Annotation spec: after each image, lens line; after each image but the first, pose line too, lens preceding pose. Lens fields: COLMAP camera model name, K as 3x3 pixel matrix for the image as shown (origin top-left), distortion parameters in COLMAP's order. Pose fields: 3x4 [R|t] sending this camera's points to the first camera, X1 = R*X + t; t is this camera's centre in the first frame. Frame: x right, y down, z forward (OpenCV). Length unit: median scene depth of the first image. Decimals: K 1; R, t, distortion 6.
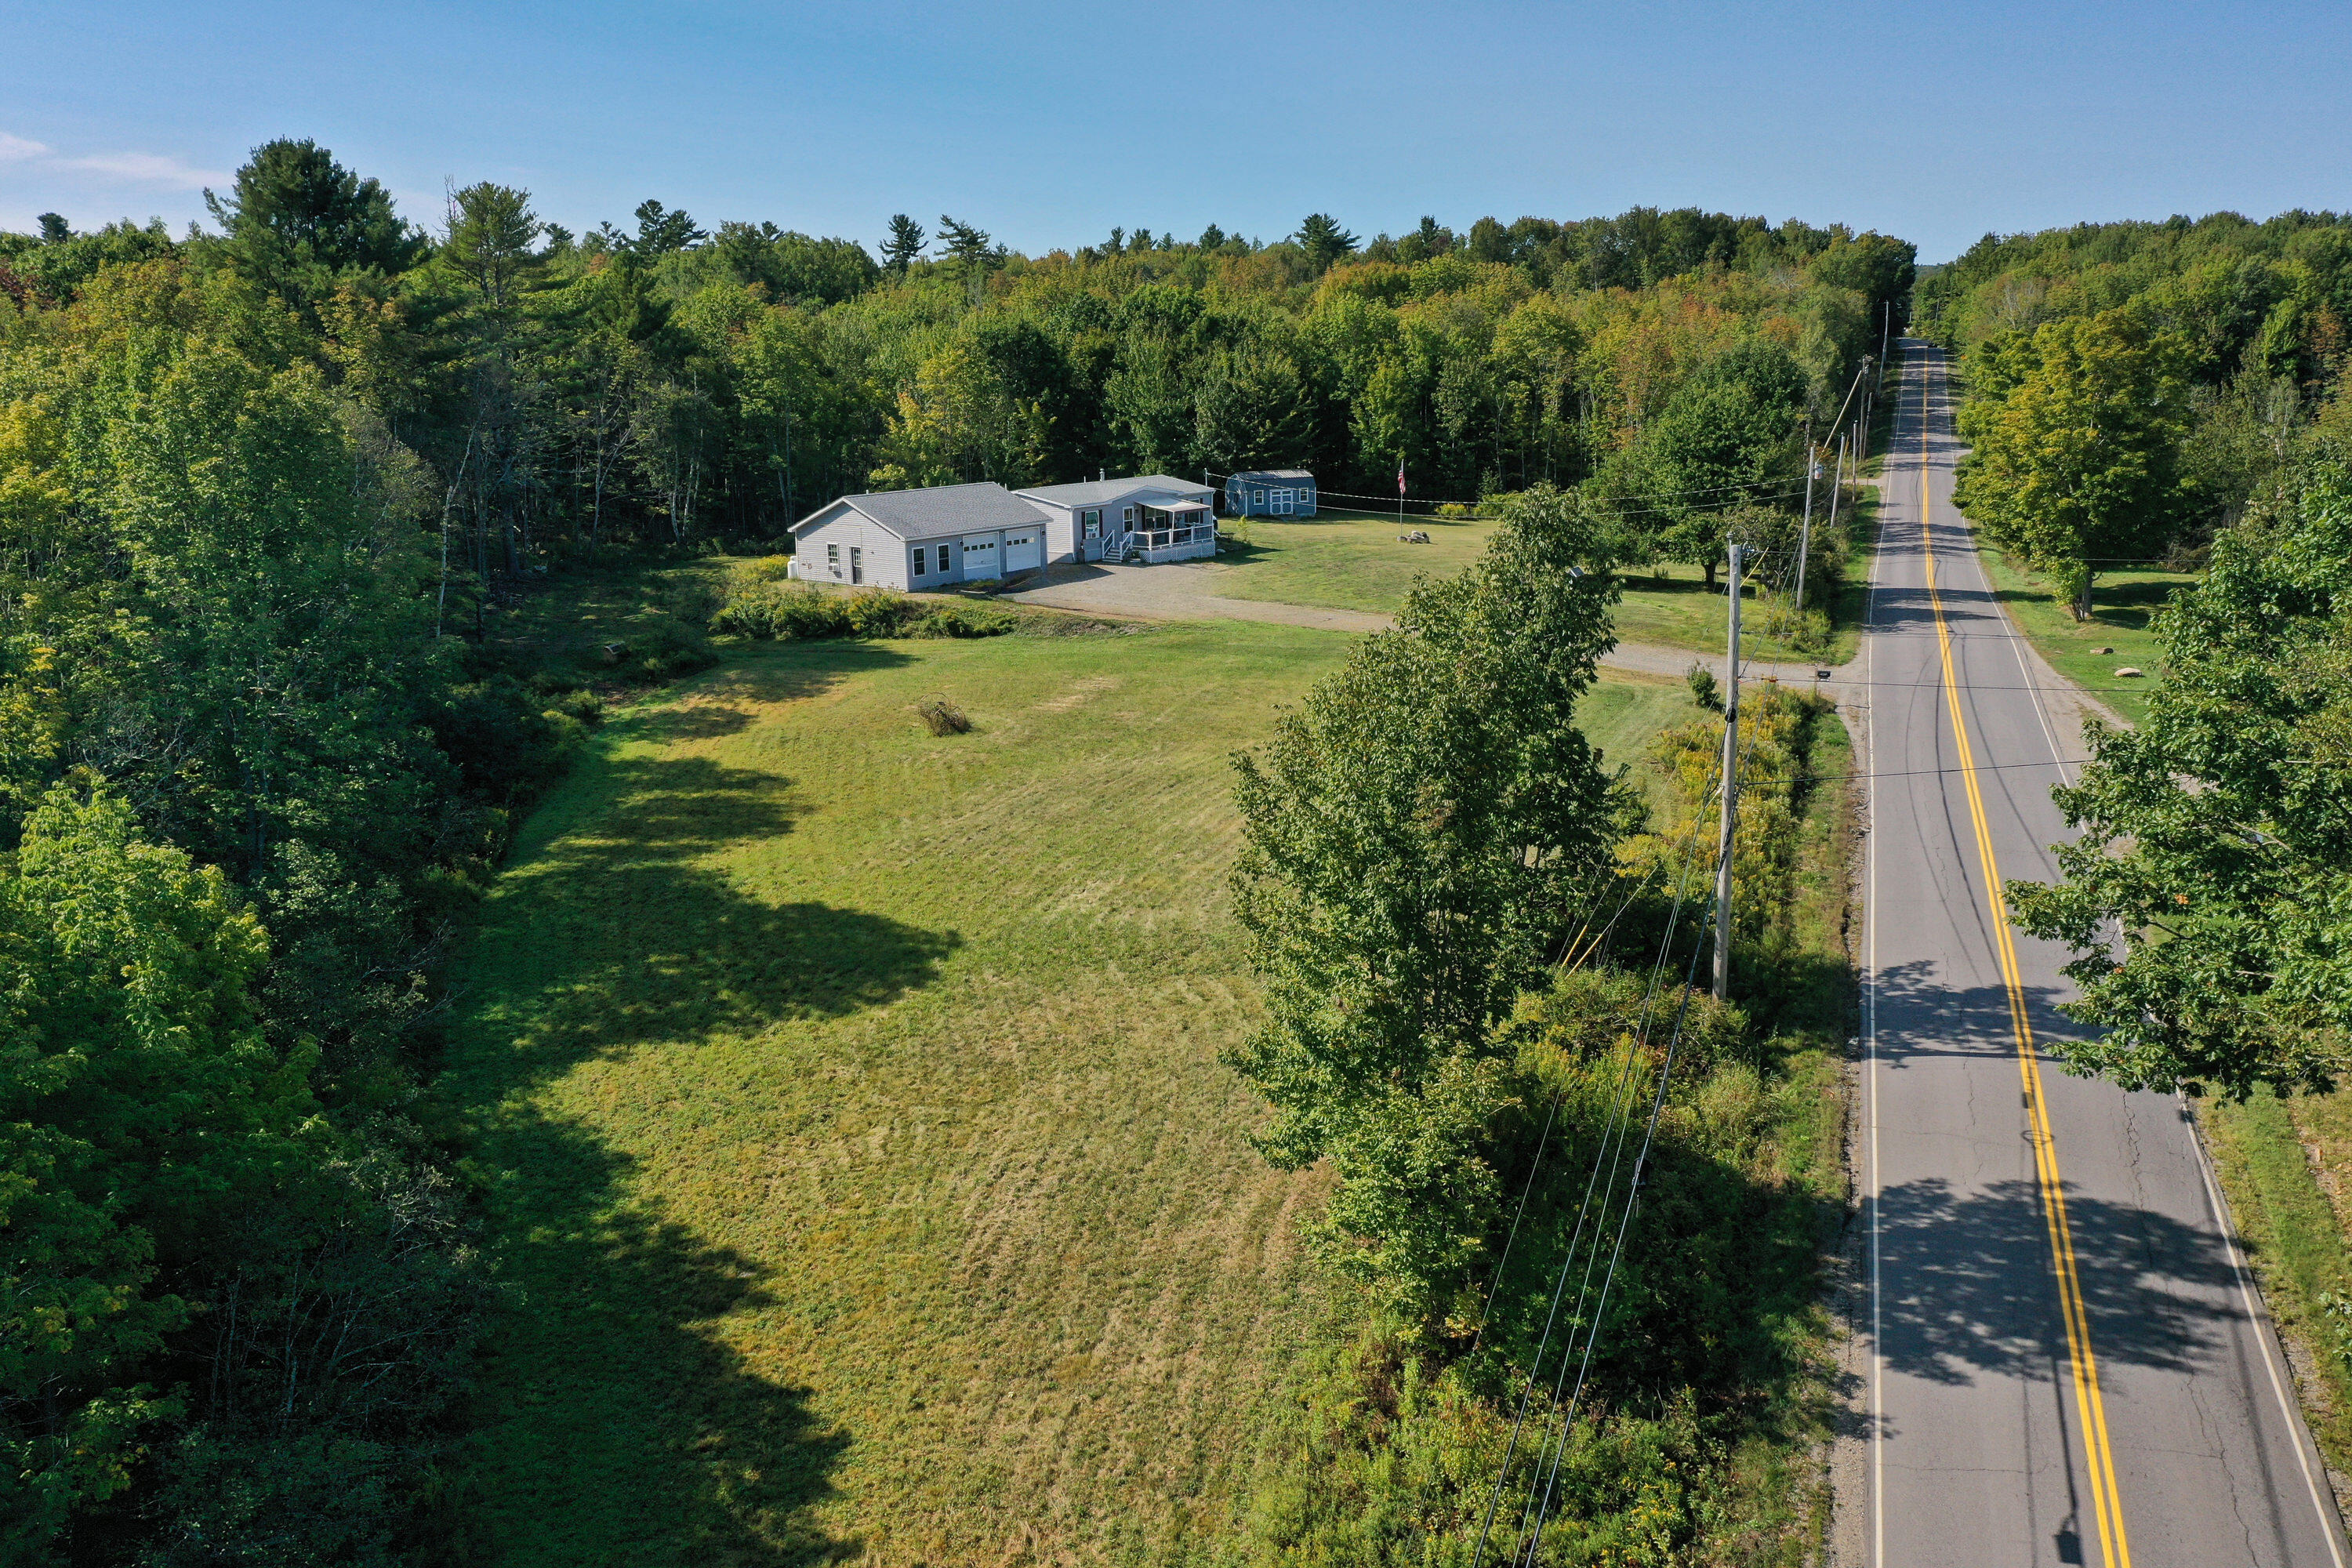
lens RADIAL K [[1857.1, 0, 1183.2], [0, 1857.1, 778.0], [0, 0, 1]] dist [-0.001817, 0.003539]
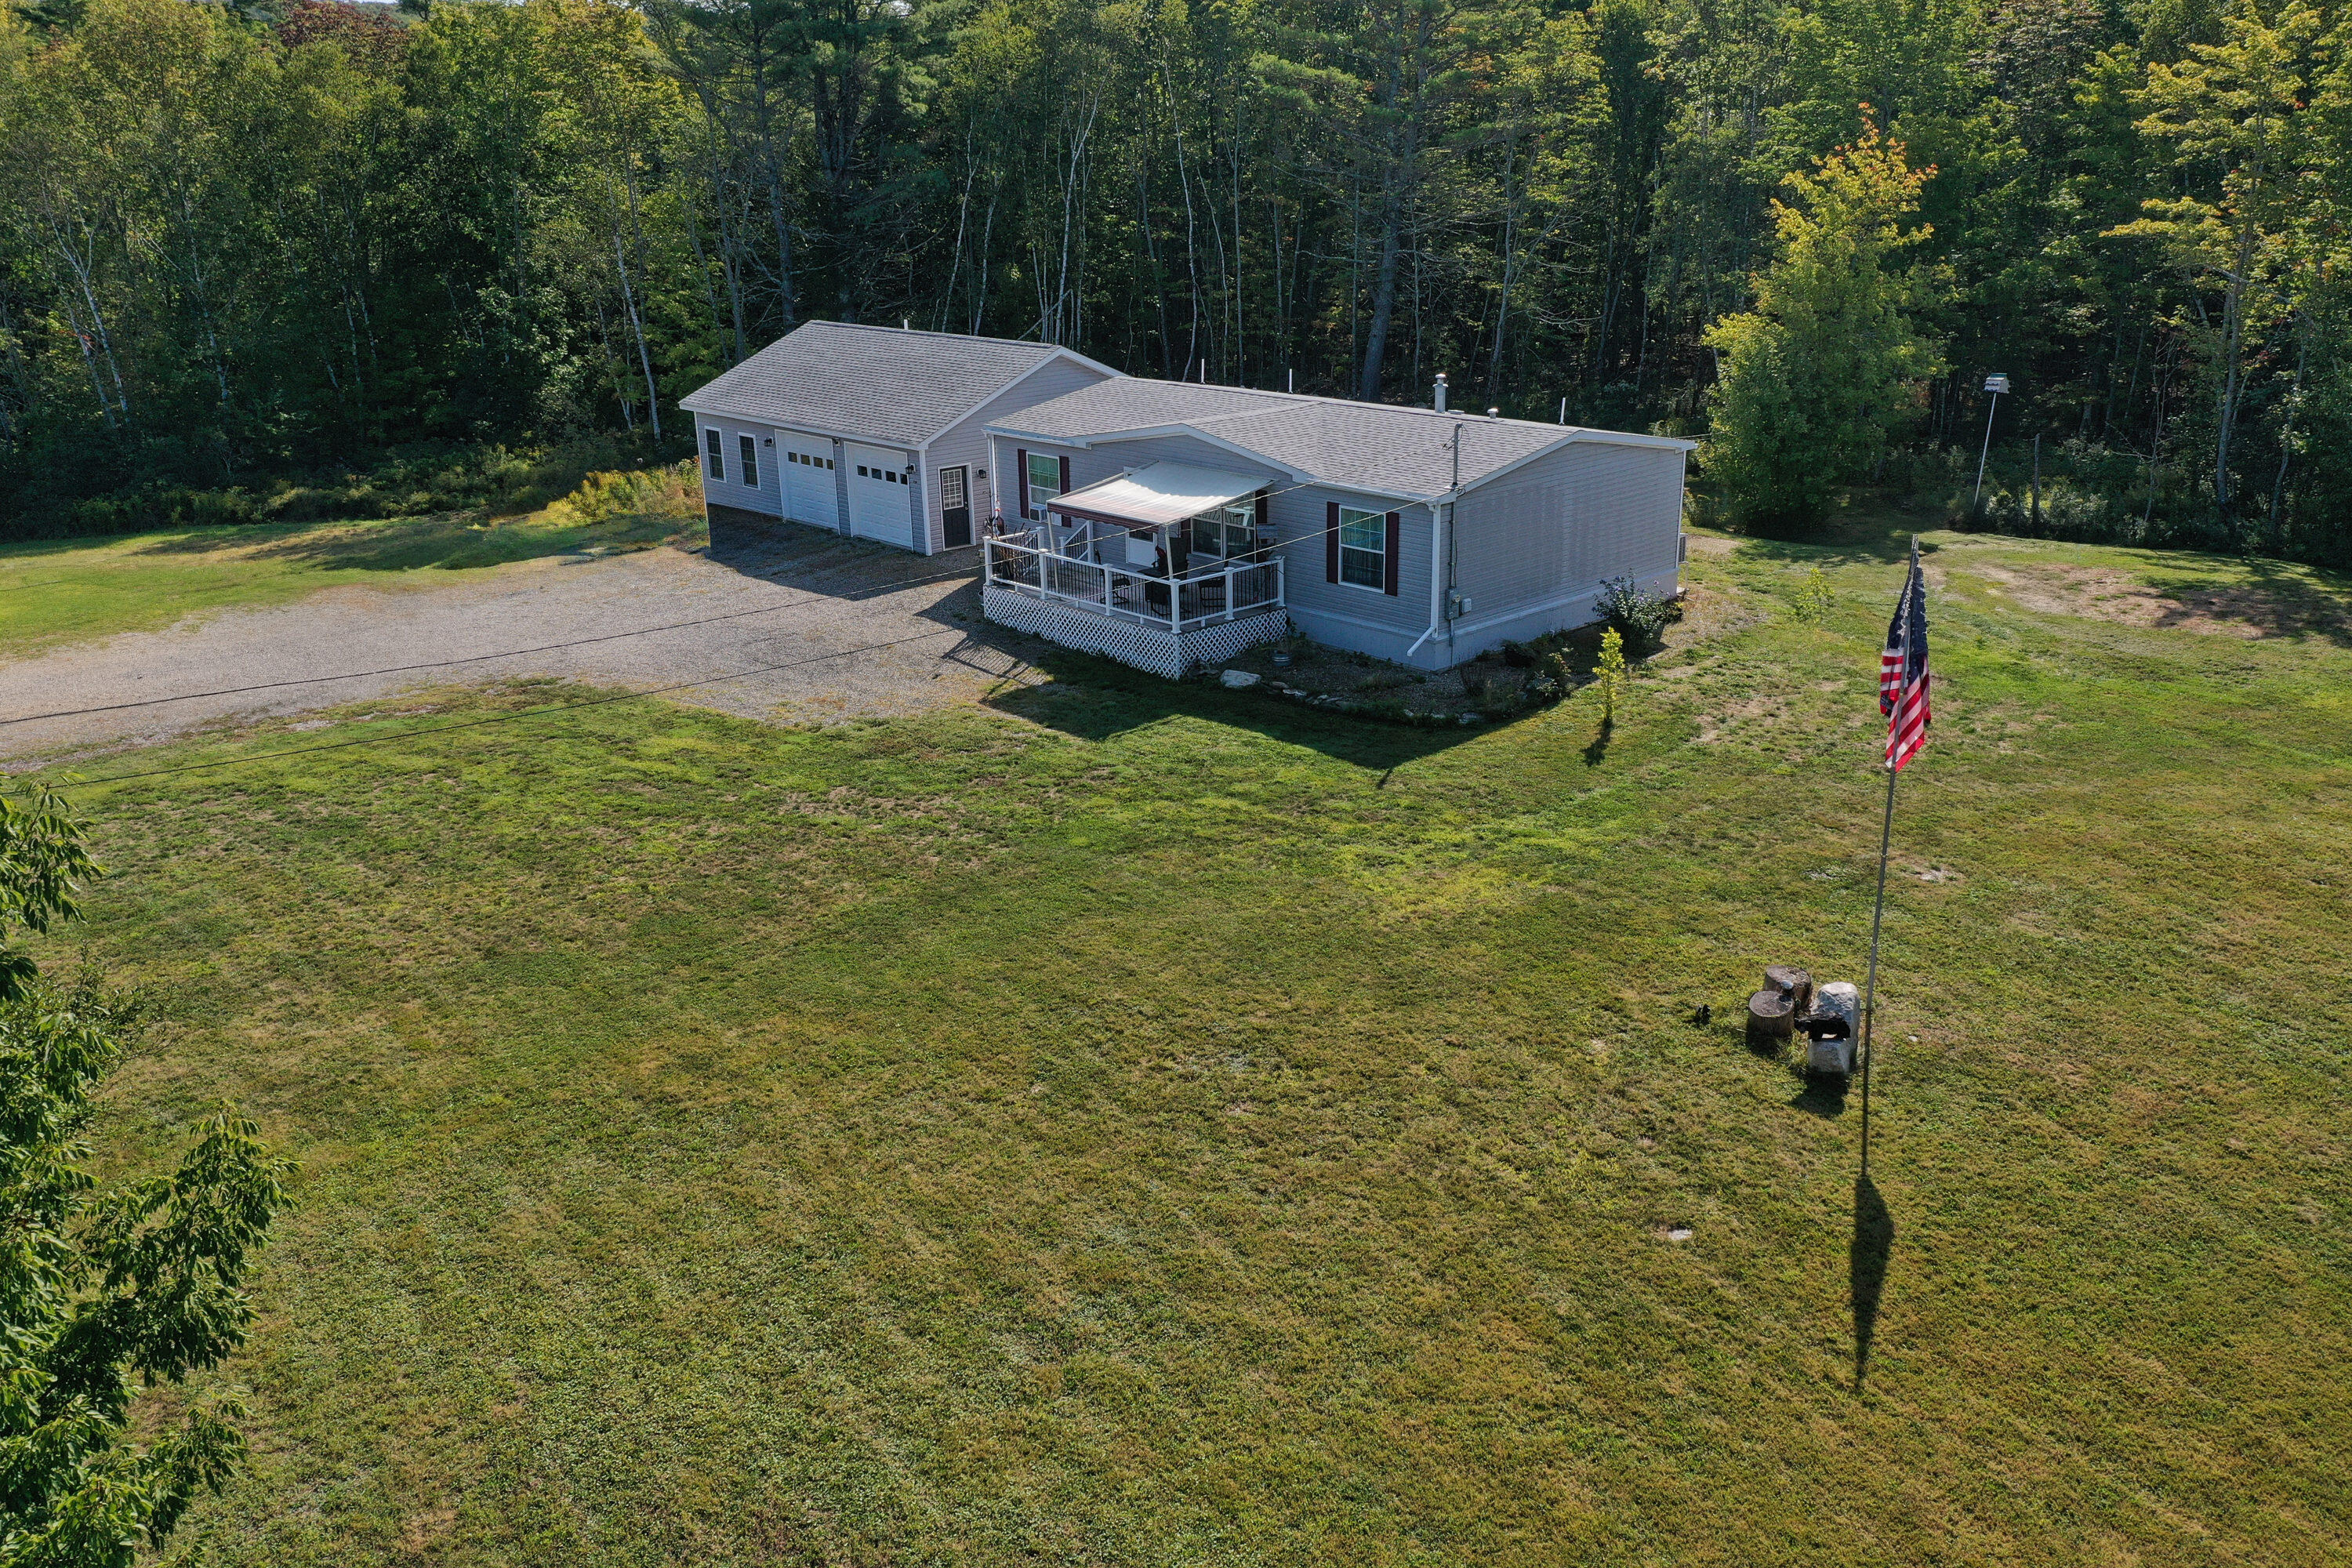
lens RADIAL K [[1844.6, 0, 1183.0], [0, 1844.6, 785.0], [0, 0, 1]] dist [-0.006764, -0.003839]
pose [[-0.155928, 0.342995, -0.926305, 0.309979], [-0.206424, 0.905754, 0.370133, -0.215879], [0.965958, 0.248926, -0.070430, 1.005383]]
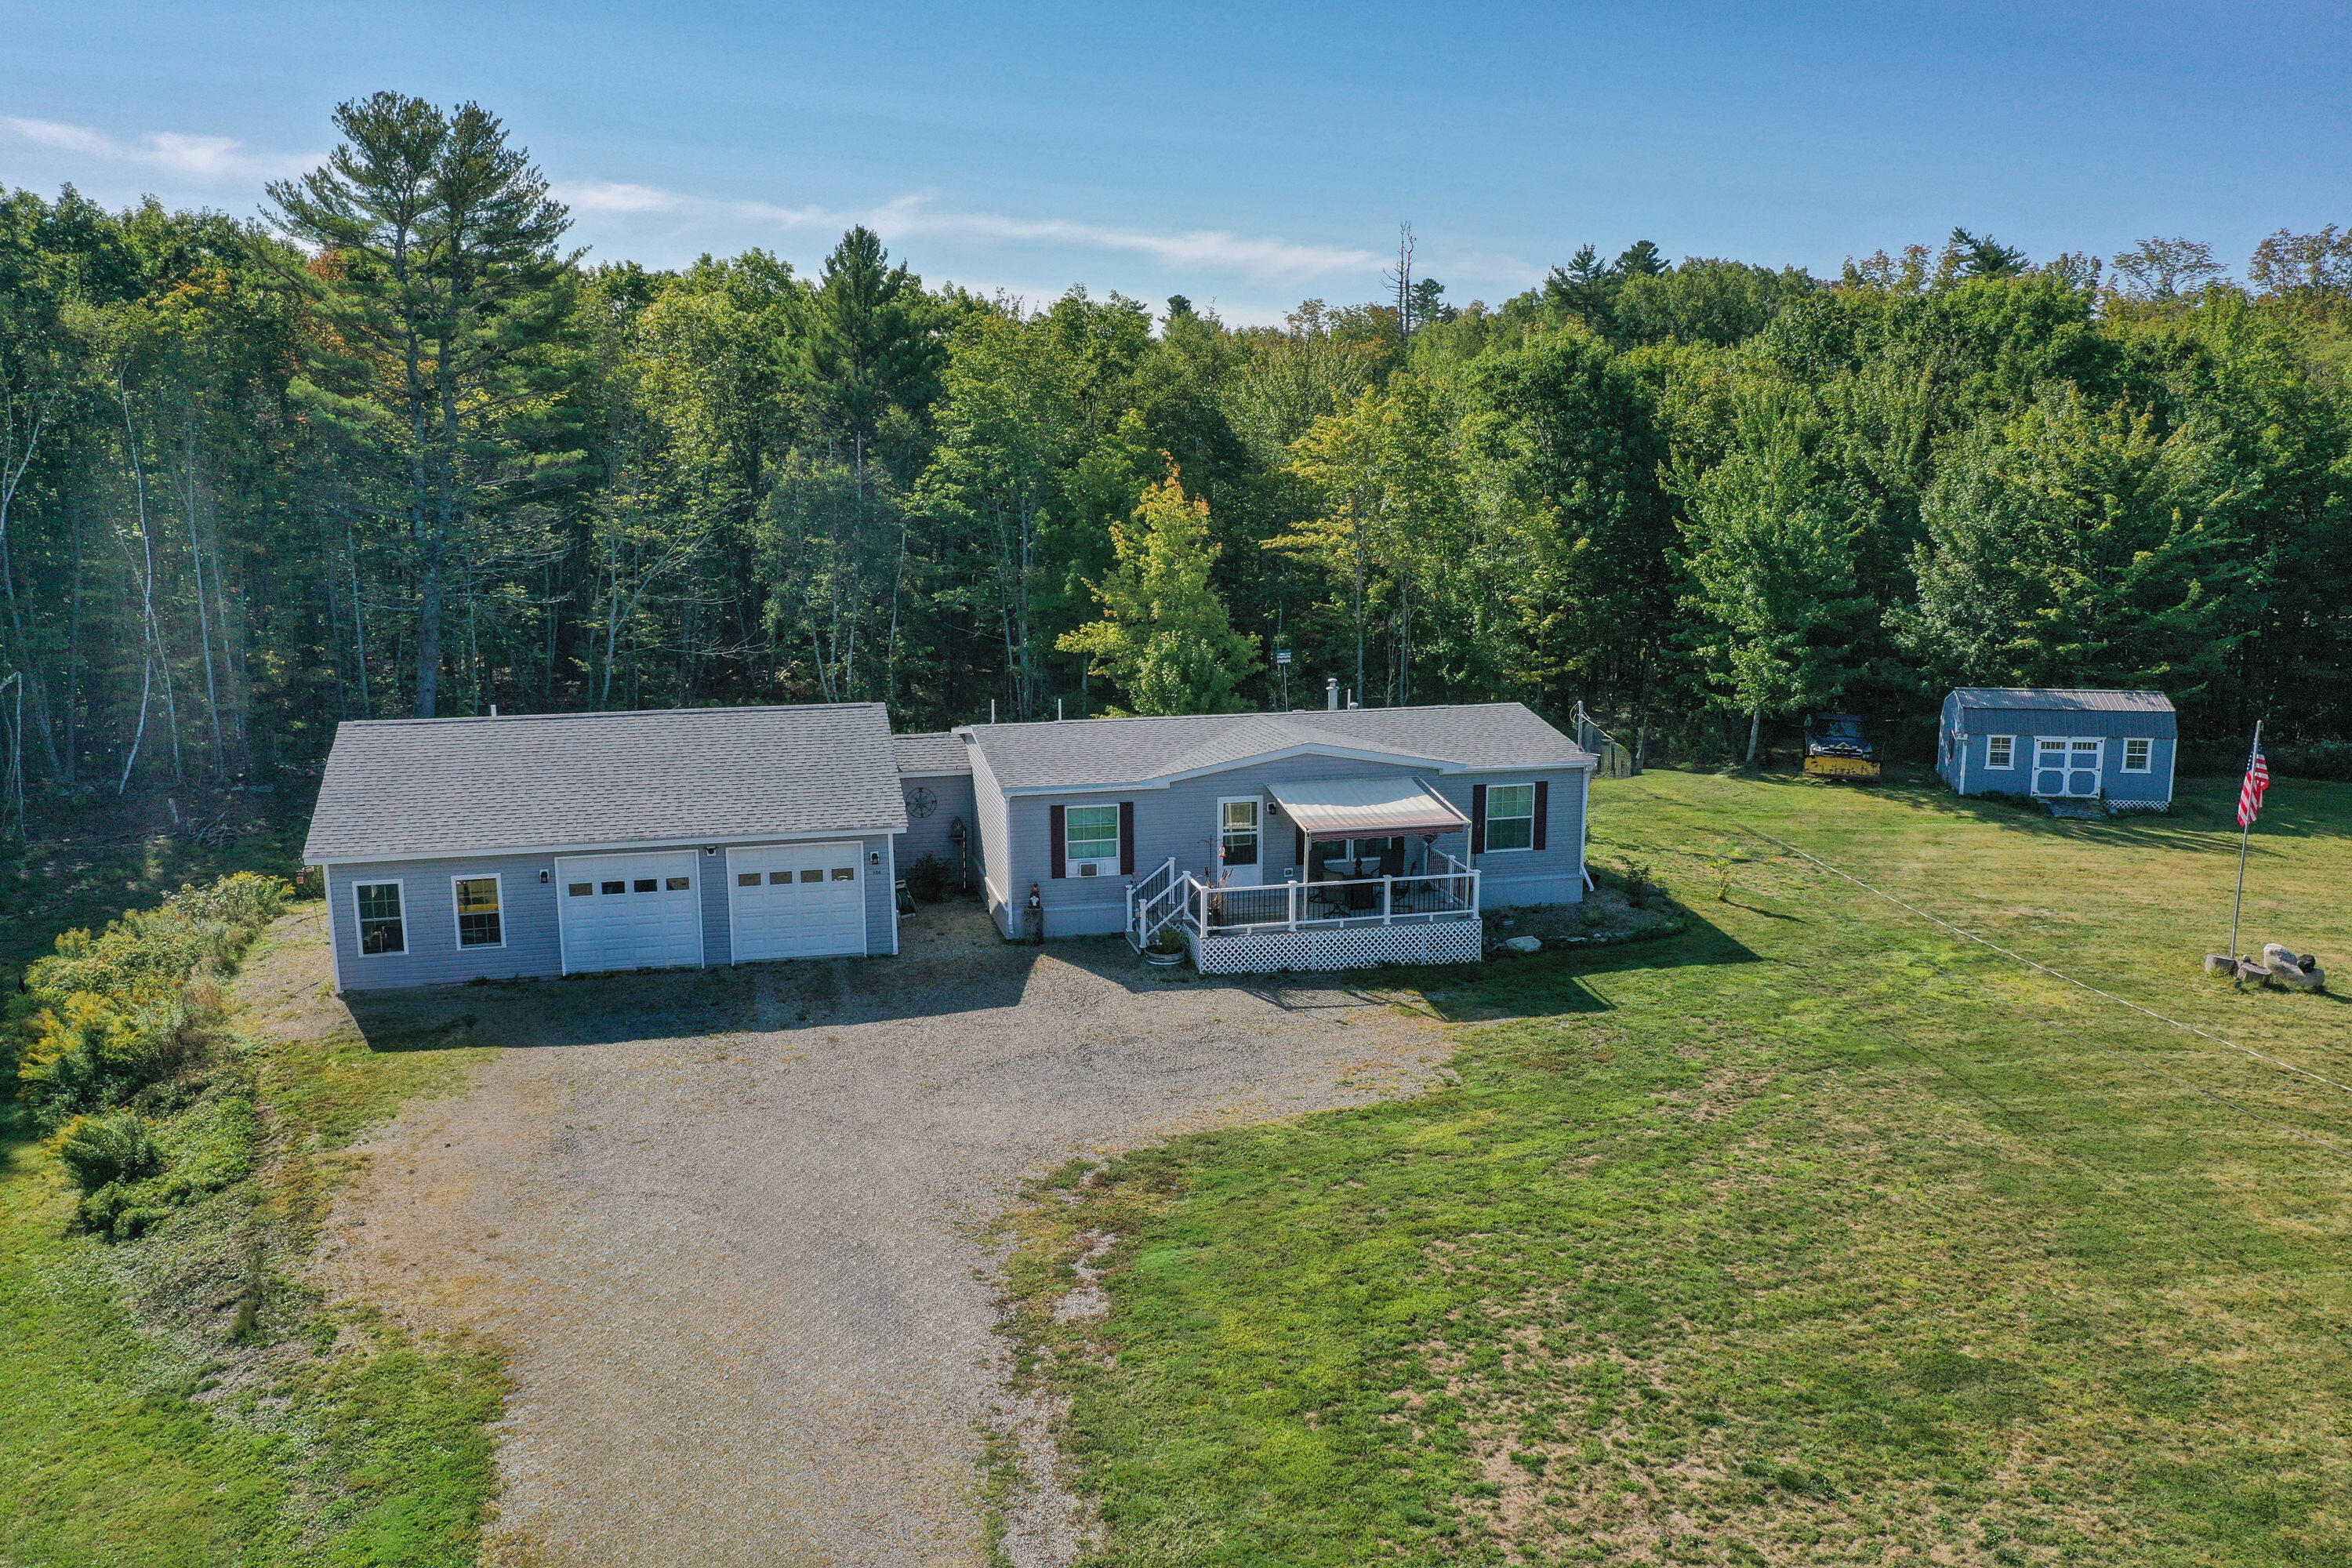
lens RADIAL K [[1847.3, 0, 1179.4], [0, 1847.3, 787.0], [0, 0, 1]] dist [0.001512, -0.004718]
pose [[0.787603, 0.124535, -0.603468, 0.174464], [-0.148420, 0.988870, 0.010360, -0.143840], [0.598041, 0.081407, 0.797320, 0.671178]]
